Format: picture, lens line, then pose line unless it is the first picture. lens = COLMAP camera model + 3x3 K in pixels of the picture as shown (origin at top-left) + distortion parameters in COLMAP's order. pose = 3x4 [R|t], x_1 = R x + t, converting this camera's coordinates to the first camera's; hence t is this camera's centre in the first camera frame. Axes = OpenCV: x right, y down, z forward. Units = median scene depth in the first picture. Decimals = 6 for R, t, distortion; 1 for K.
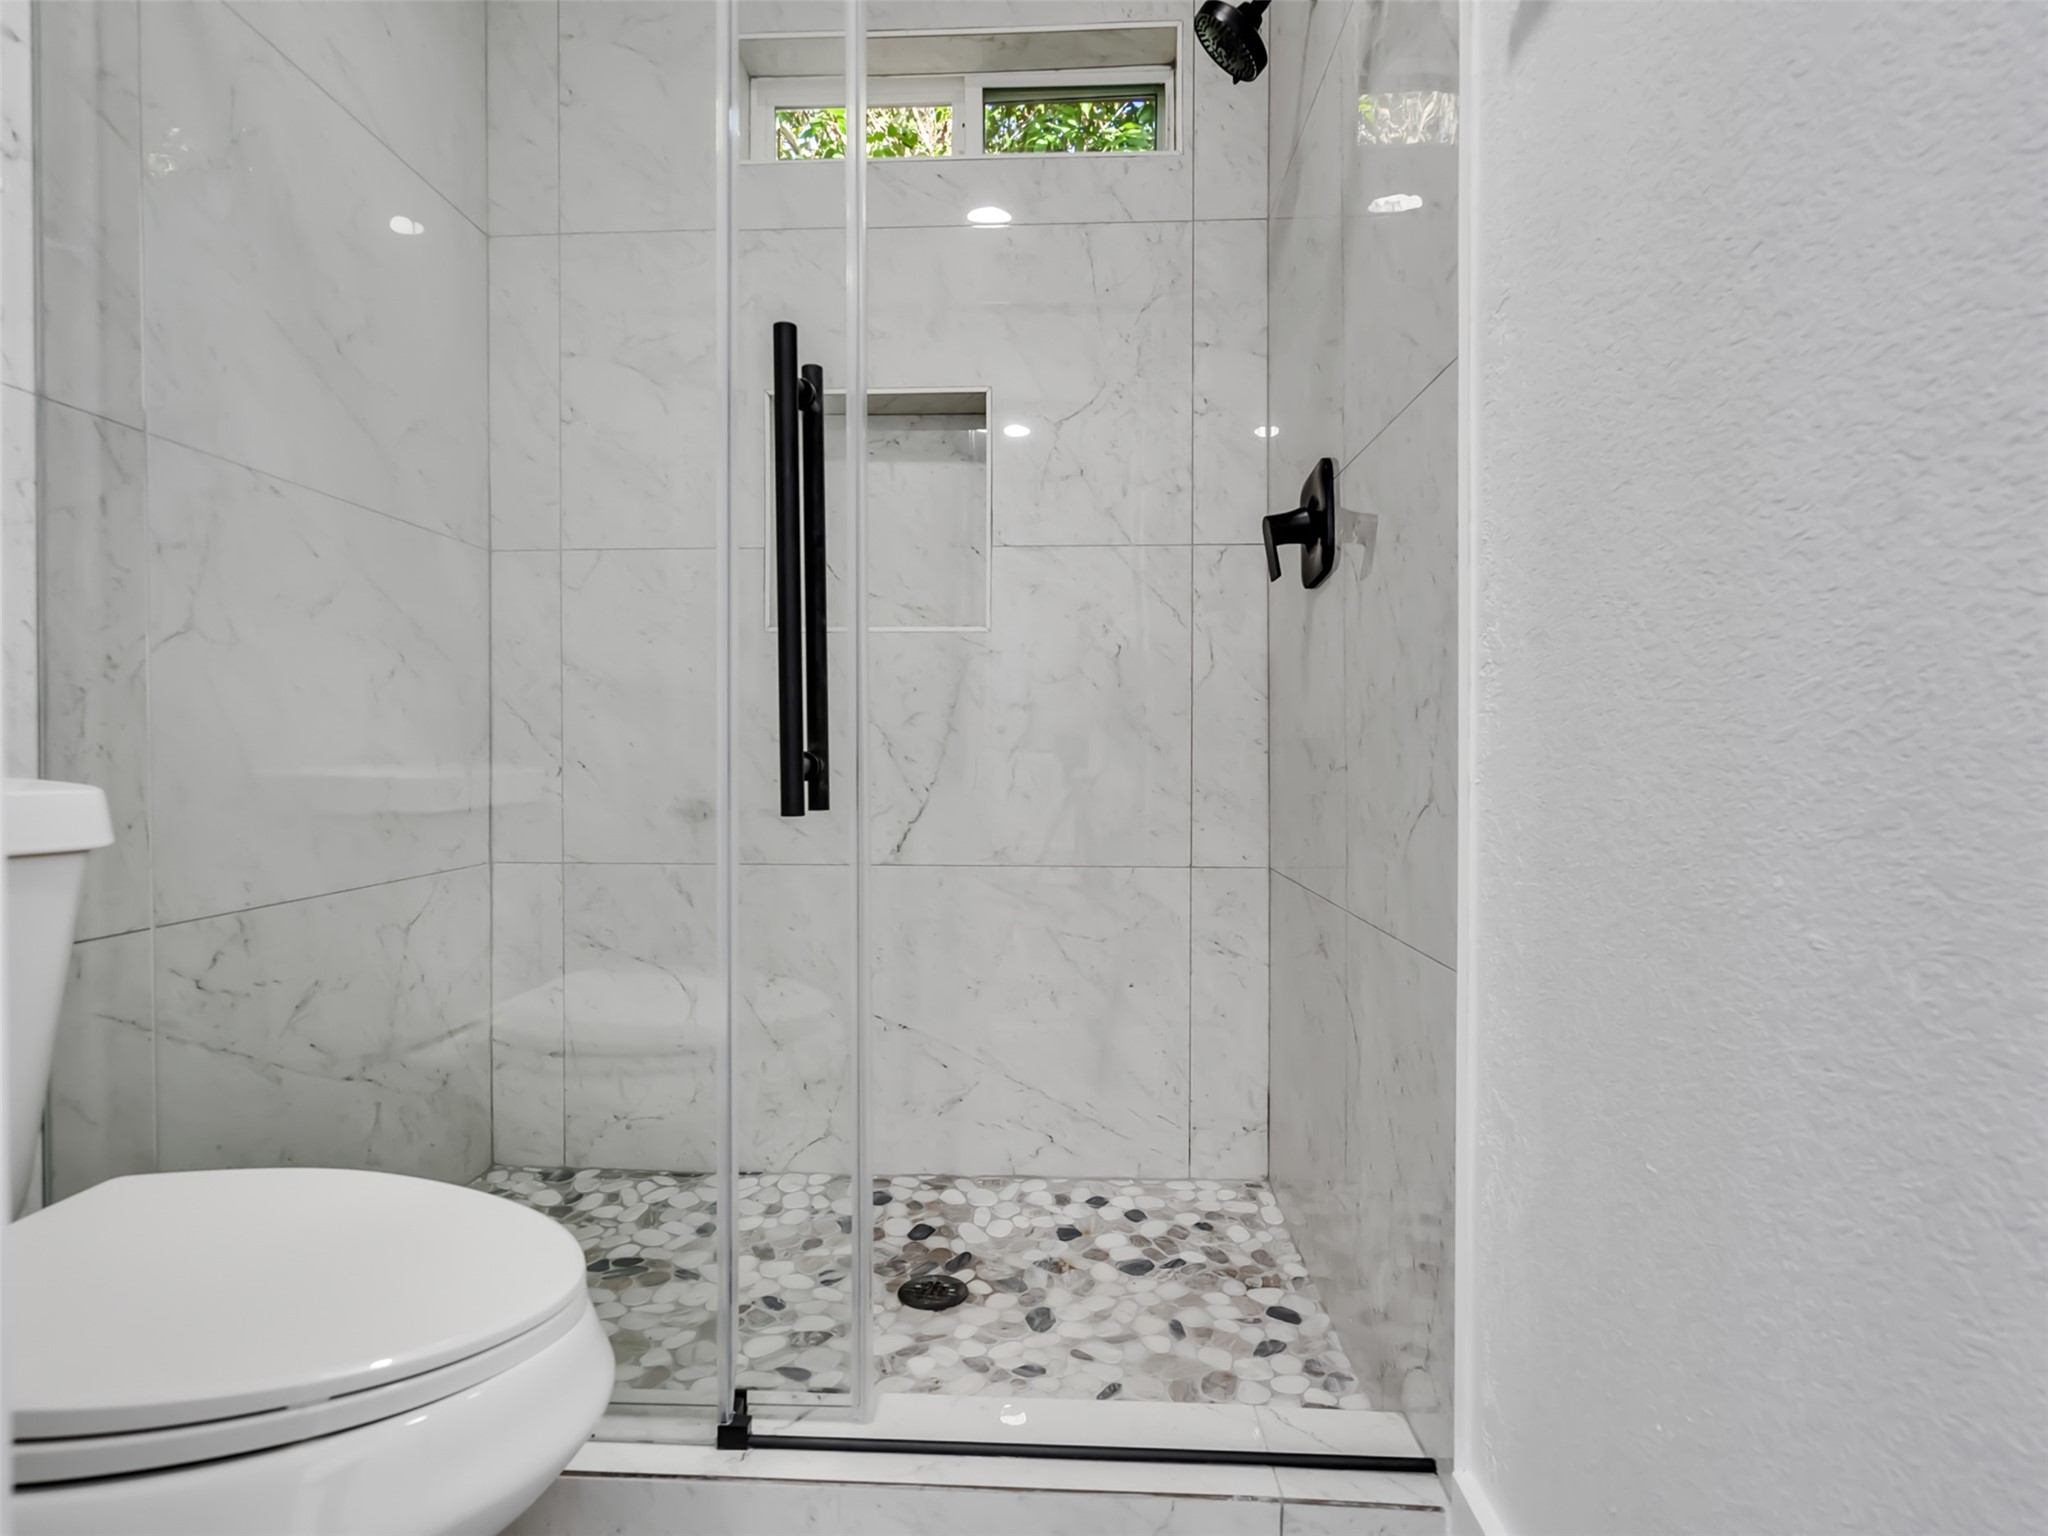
lens RADIAL K [[1055.7, 0, 1023.1], [0, 1055.7, 765.1], [0, 0, 1]] dist [-0.005048, 0.003712]
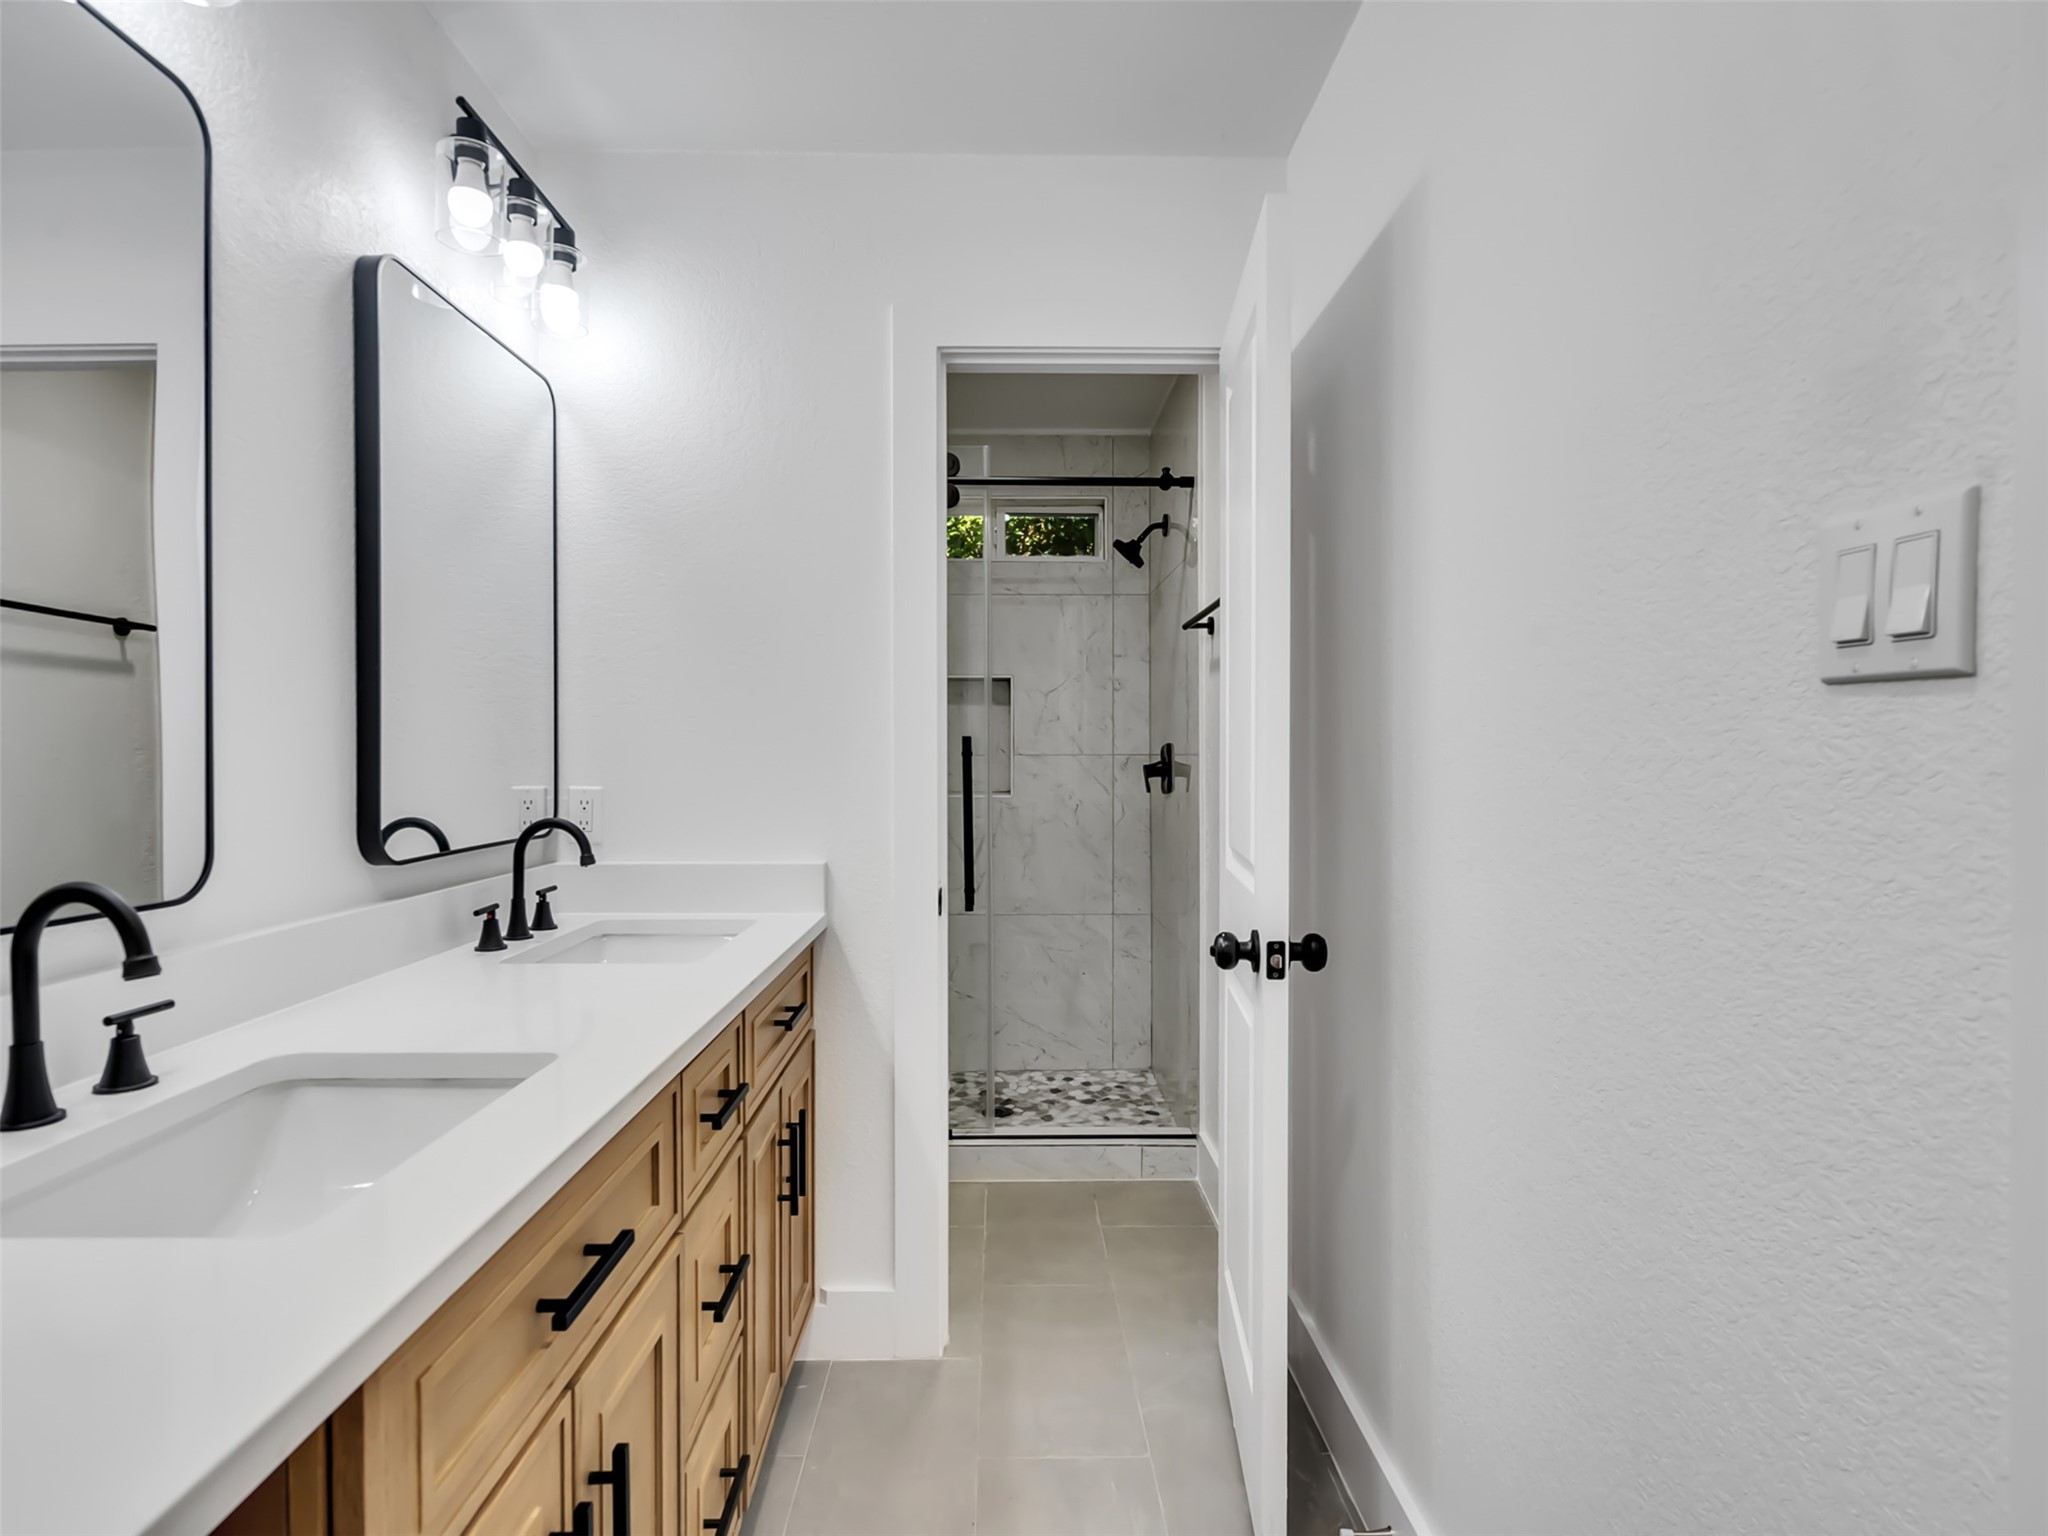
lens RADIAL K [[1055.7, 0, 1021.6], [0, 1055.7, 769.2], [0, 0, 1]] dist [-0.005048, 0.003712]
pose [[0.998033, -0.003753, 0.062585, -0.156910], [0.003585, 0.999990, 0.002797, -0.208983], [-0.062595, -0.002567, 0.998036, -1.117438]]
